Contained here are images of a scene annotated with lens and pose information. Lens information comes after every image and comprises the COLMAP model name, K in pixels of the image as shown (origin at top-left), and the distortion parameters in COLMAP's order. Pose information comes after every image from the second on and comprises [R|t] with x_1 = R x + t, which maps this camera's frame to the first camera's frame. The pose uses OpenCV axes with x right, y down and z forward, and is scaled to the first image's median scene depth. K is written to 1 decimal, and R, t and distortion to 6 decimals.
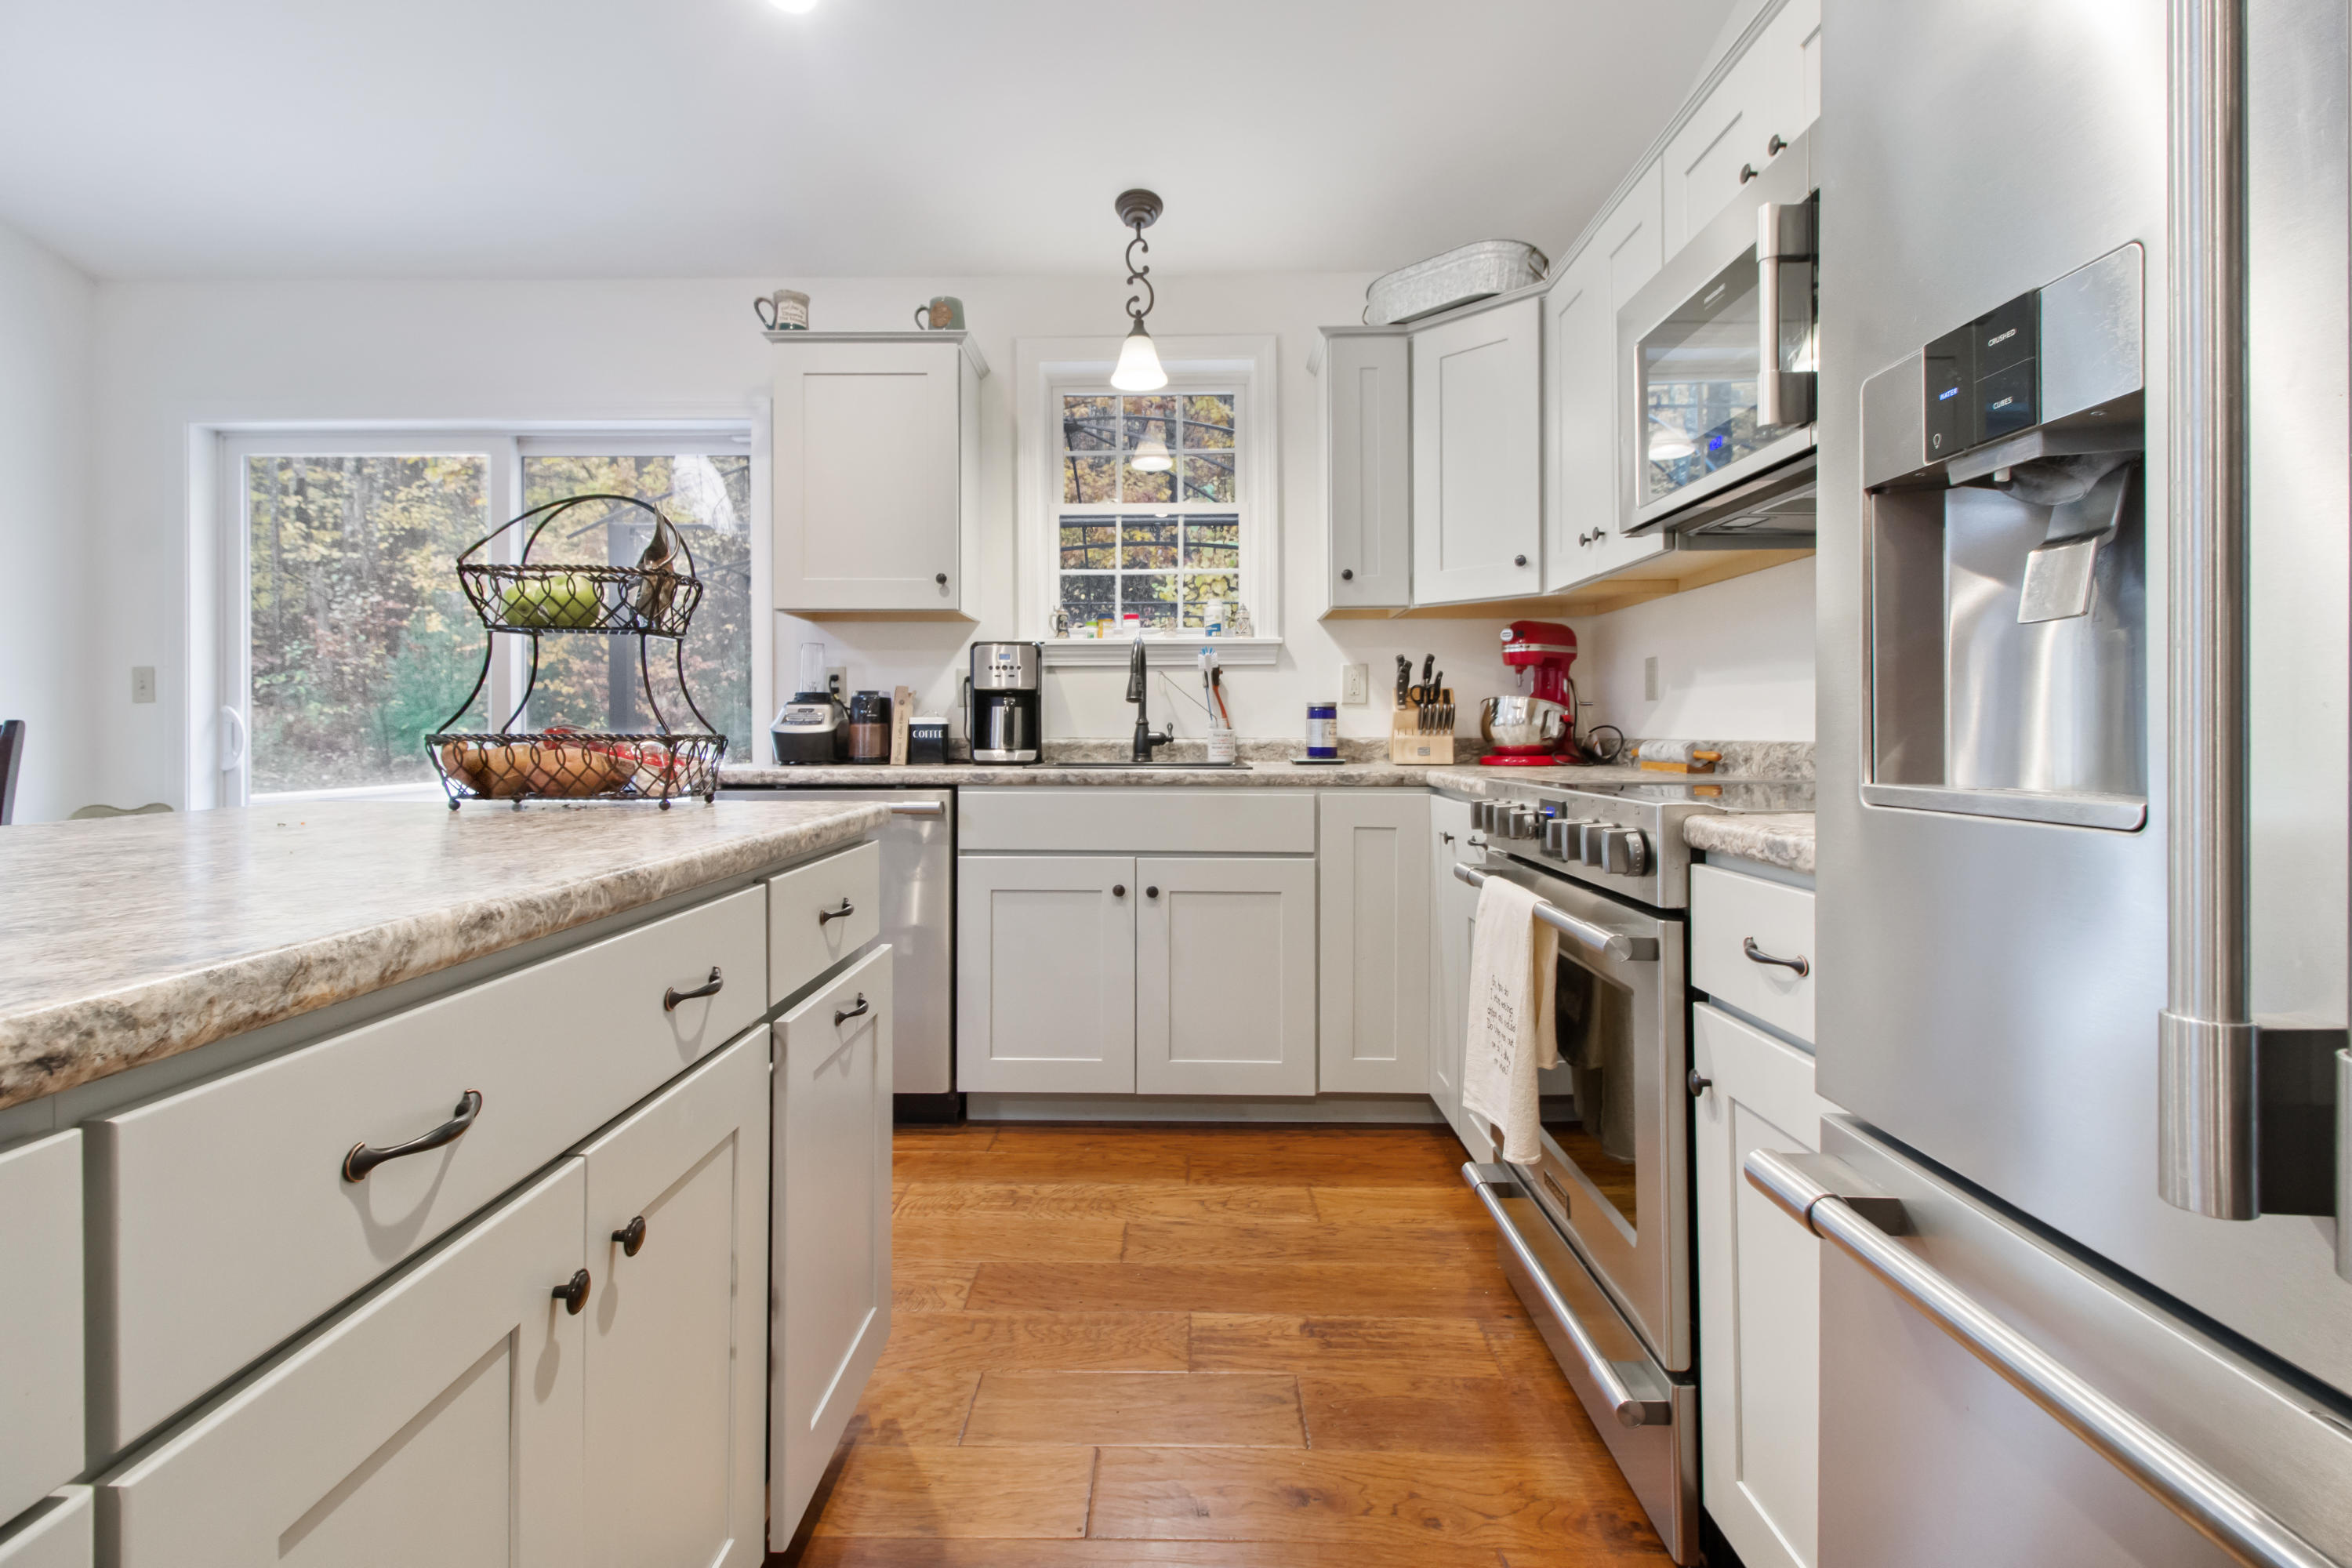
lens RADIAL K [[1104.2, 0, 1151.8], [0, 1104.2, 731.4], [0, 0, 1]] dist [0.003539, -0.000085]
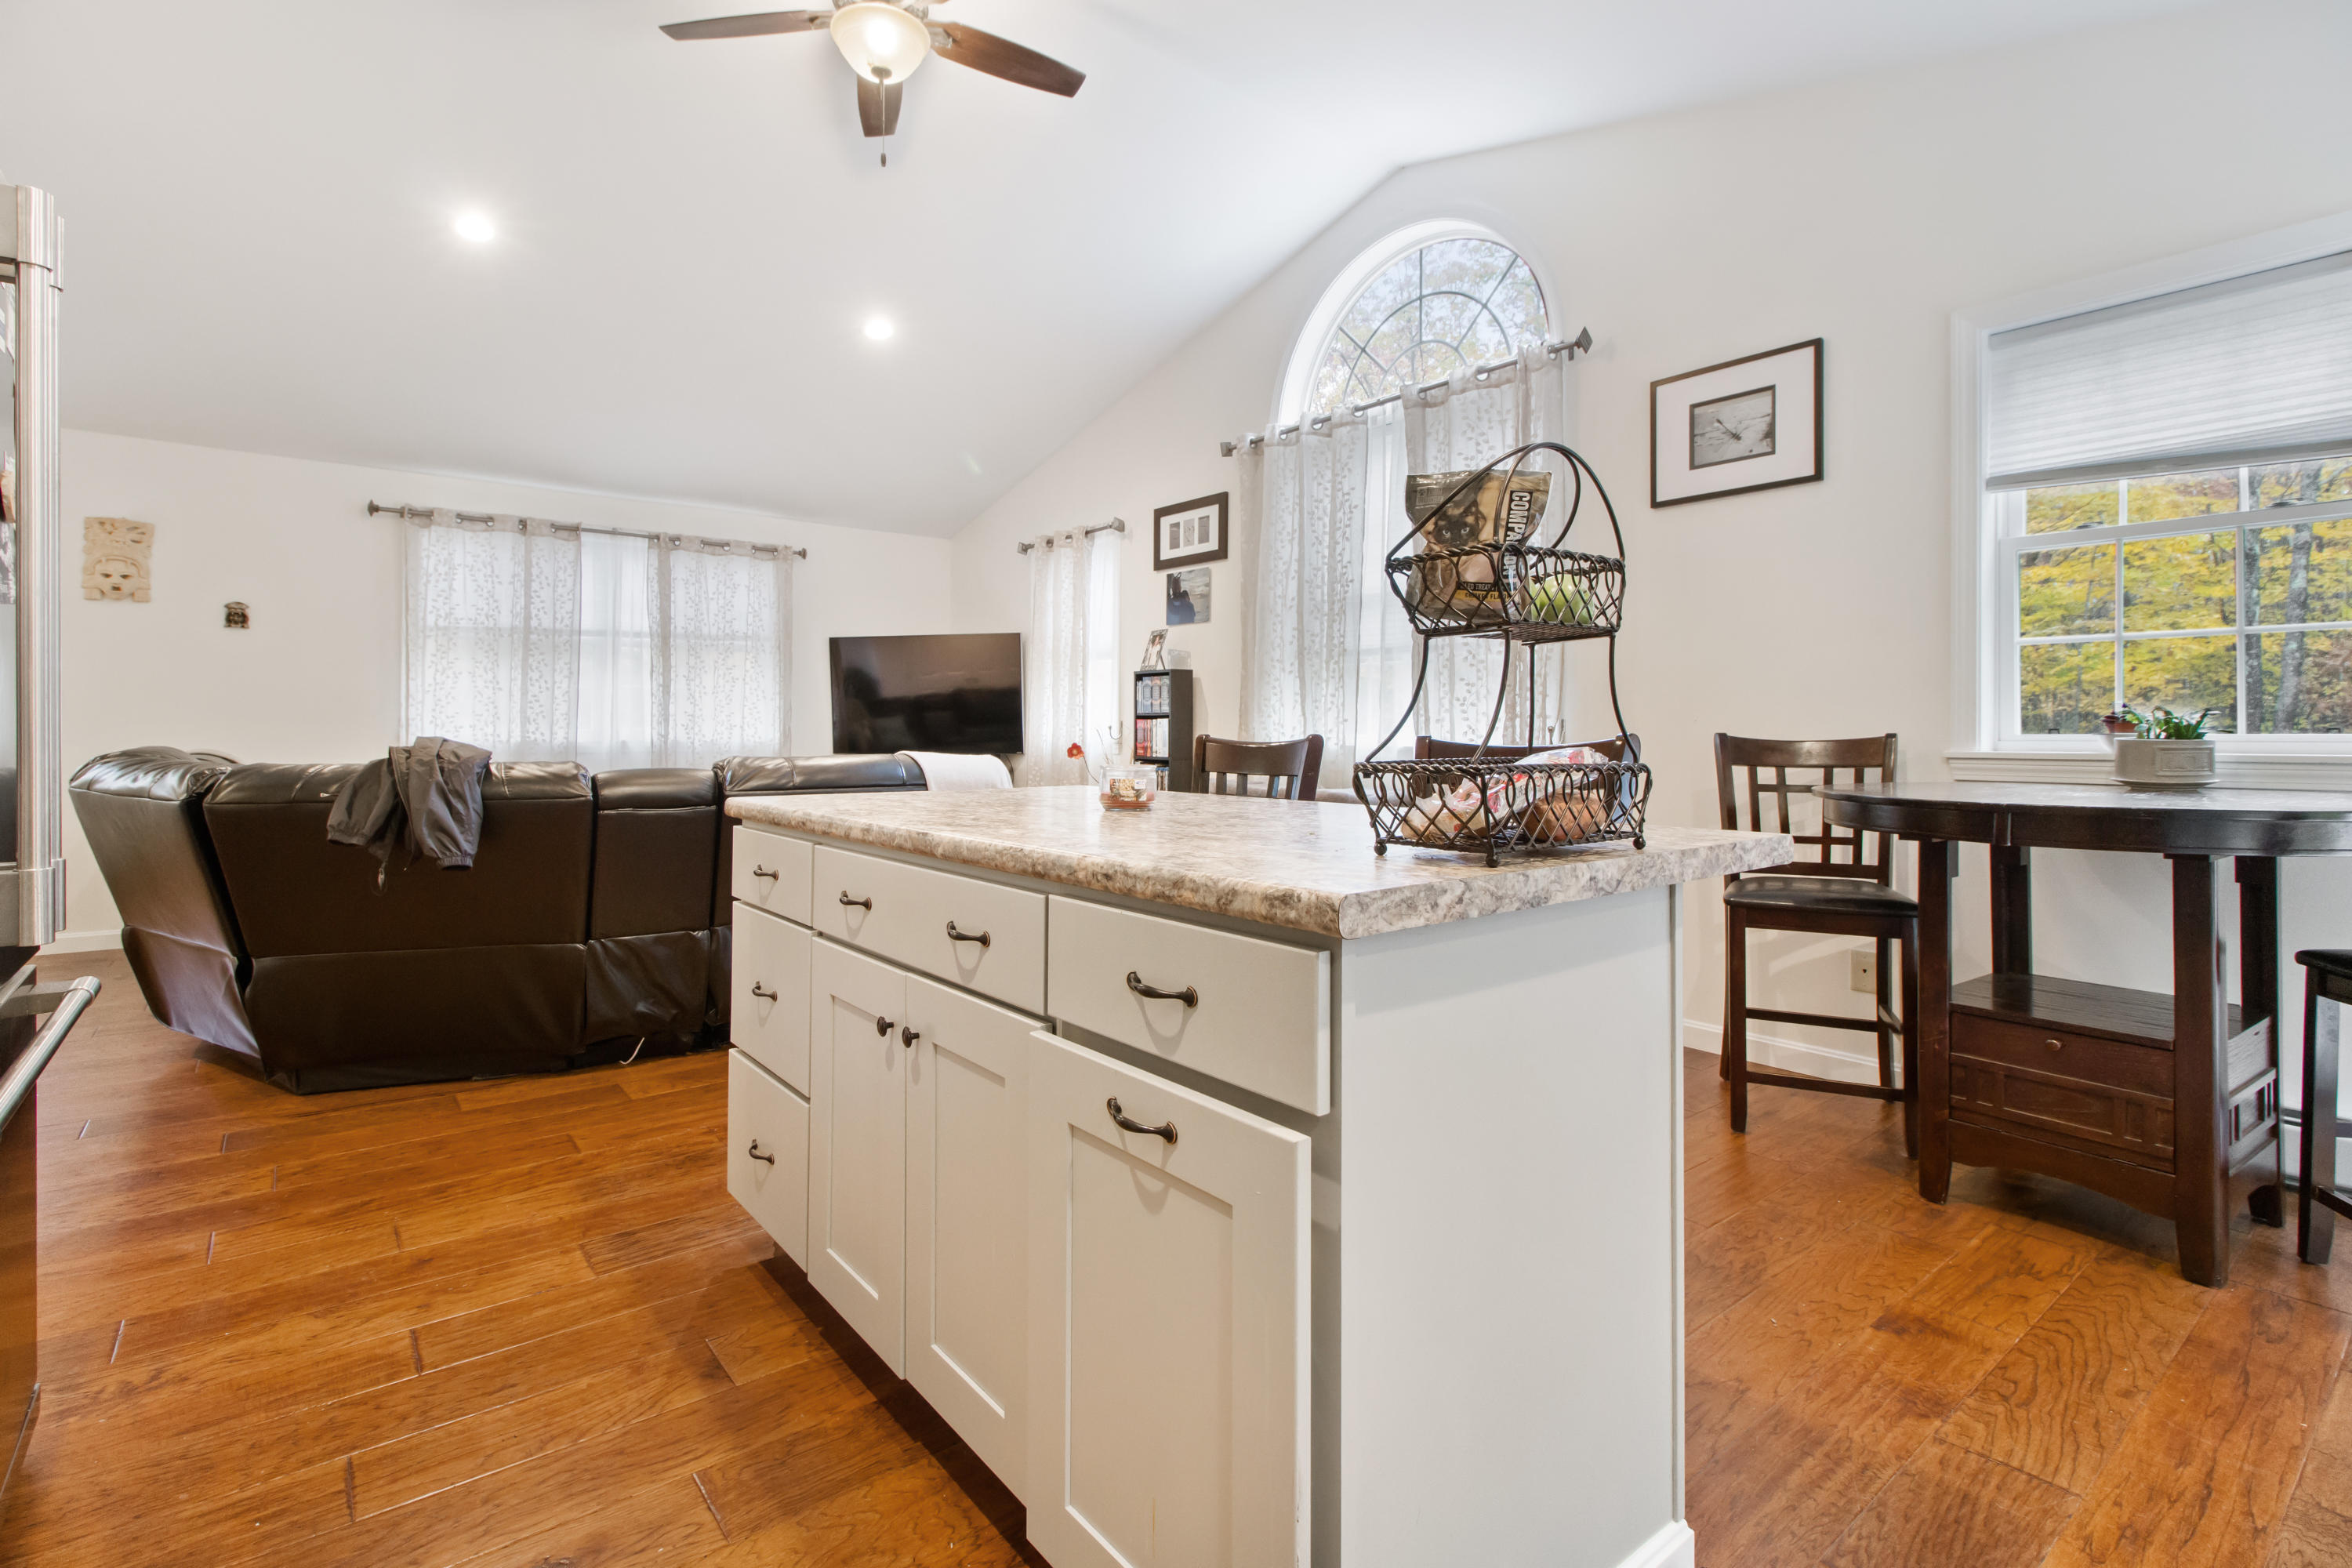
lens RADIAL K [[1104.2, 0, 1183.8], [0, 1104.2, 736.4], [0, 0, 1]] dist [0.003539, -0.000085]
pose [[-0.759529, -0.006920, -0.650436, 0.082354], [-0.006530, 0.999974, -0.003013, 0.006669], [0.650440, 0.001959, -0.759555, 0.792161]]
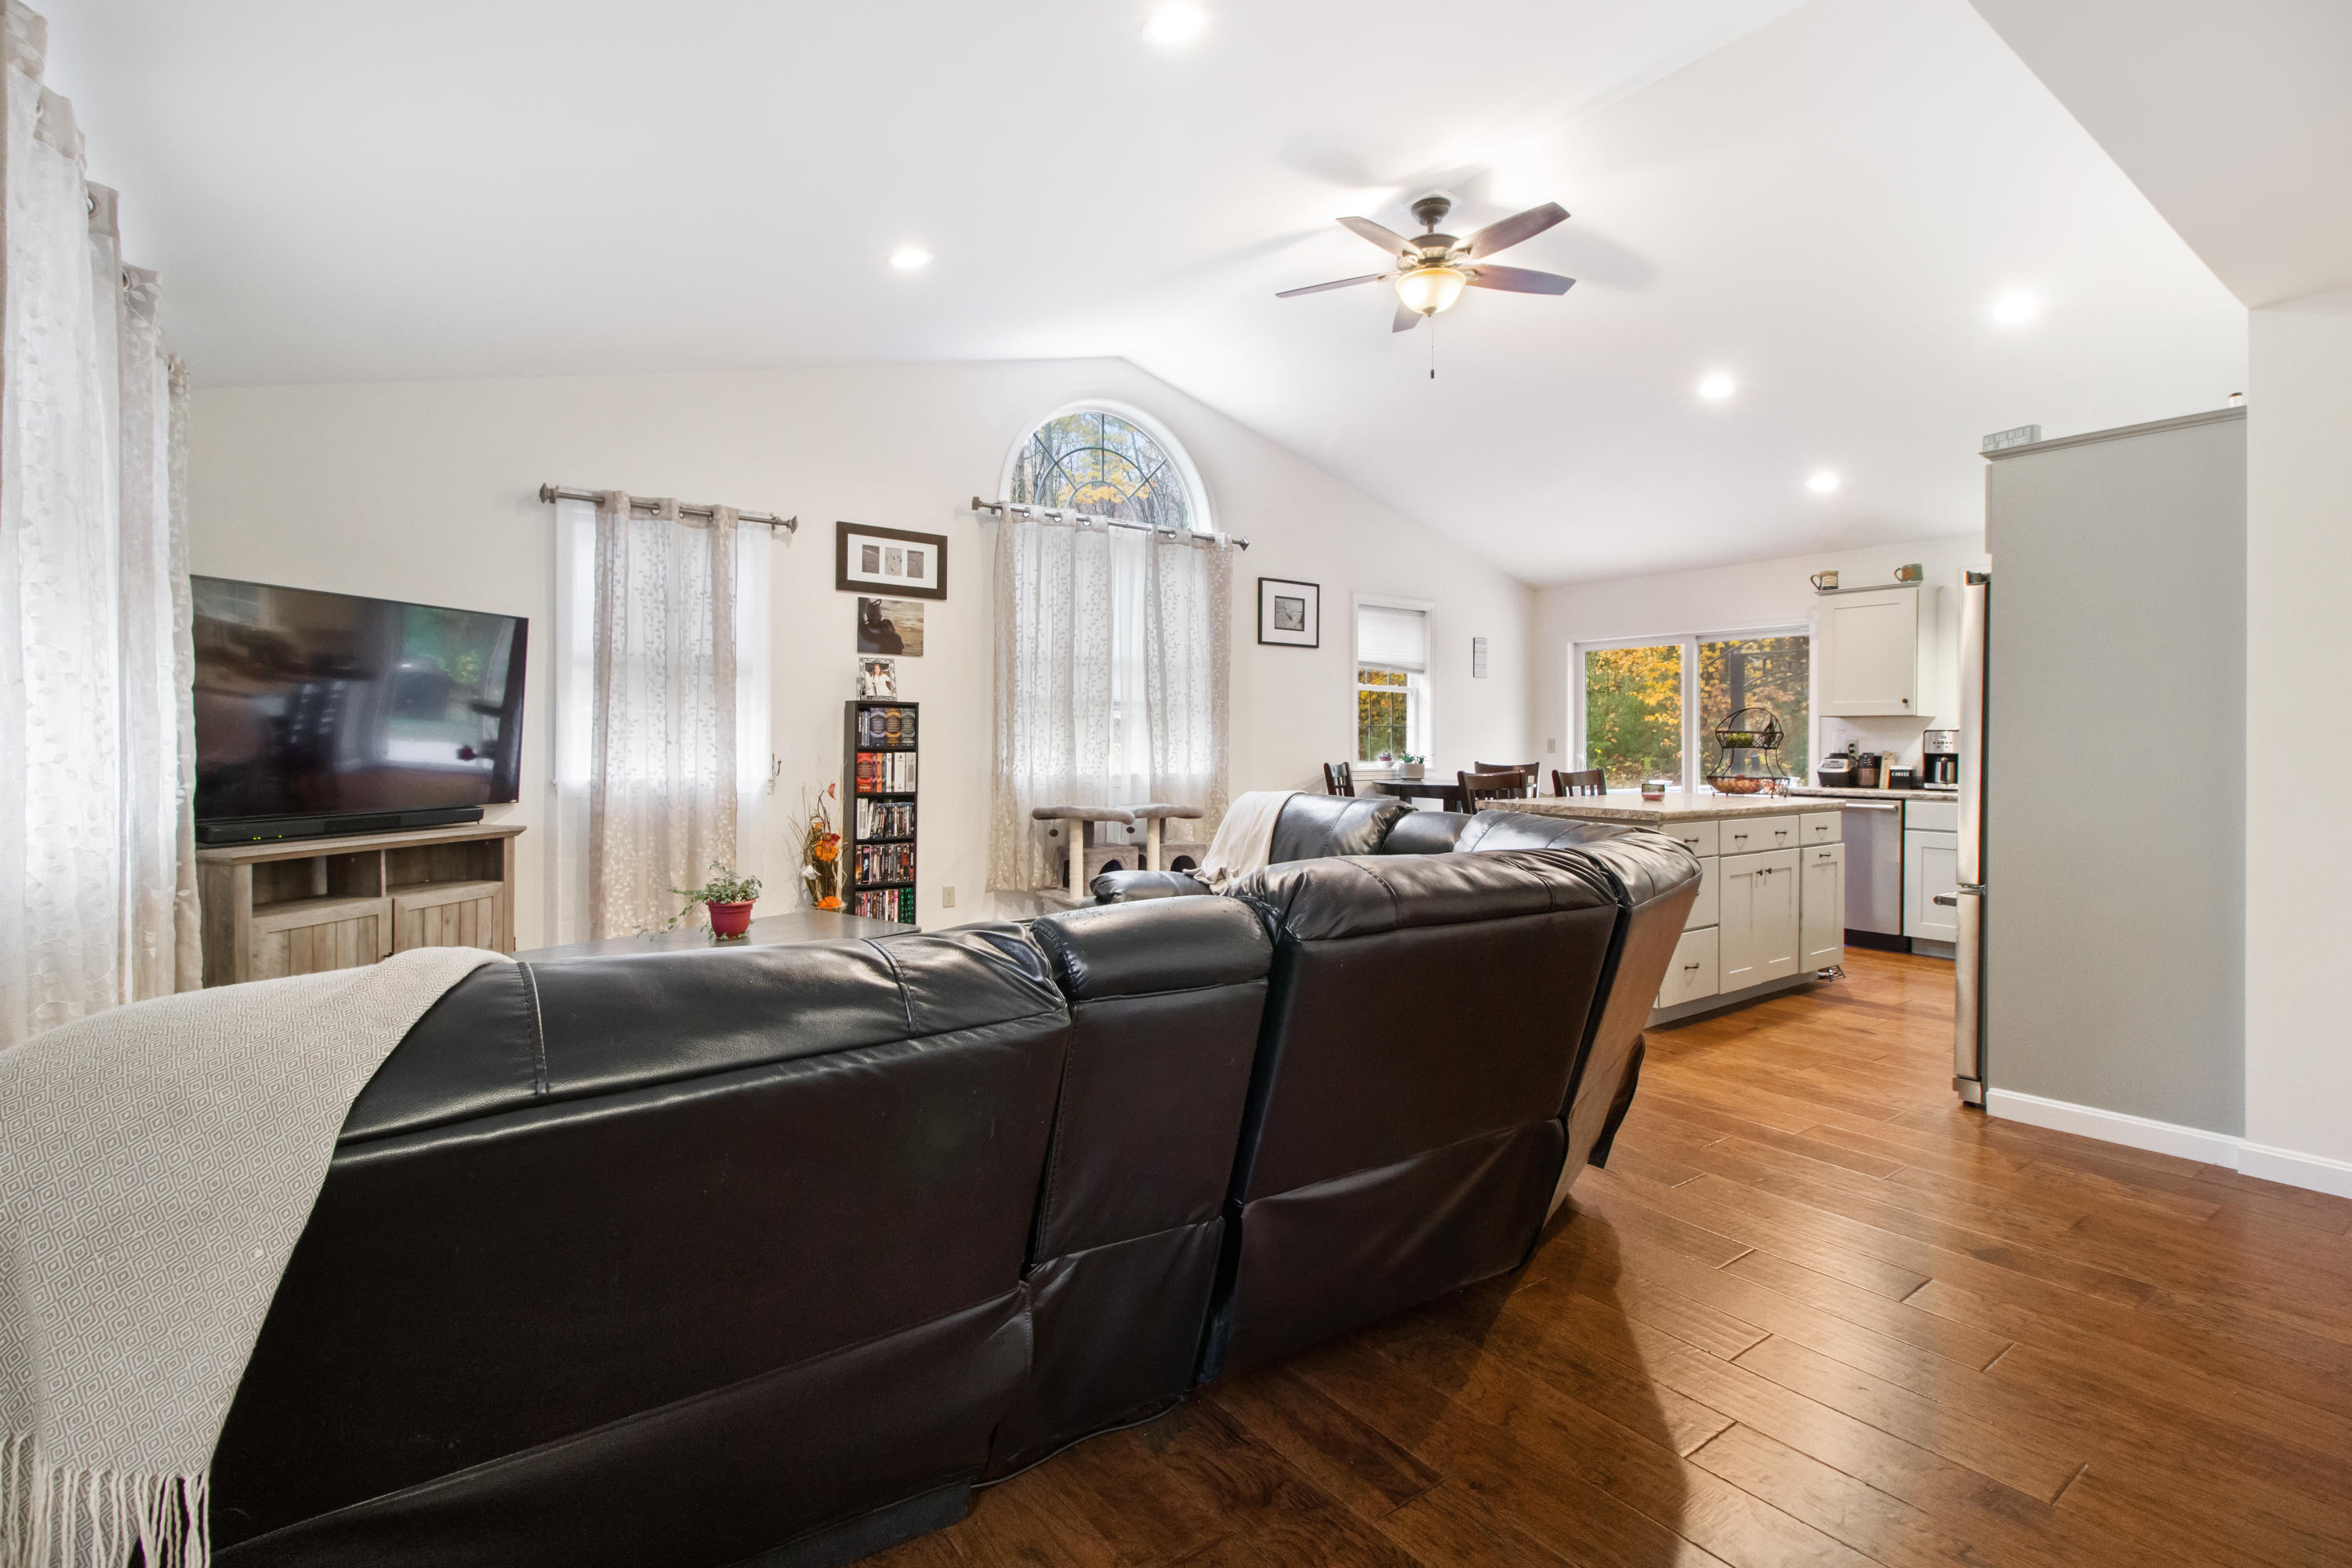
lens RADIAL K [[1104.2, 0, 1151.8], [0, 1104.2, 748.1], [0, 0, 1]] dist [0.003539, -0.000085]
pose [[0.617305, 0.010502, -0.786654, 0.567674], [-0.008139, 0.999943, 0.006962, -0.050373], [0.786682, 0.002105, 0.617355, -1.397499]]
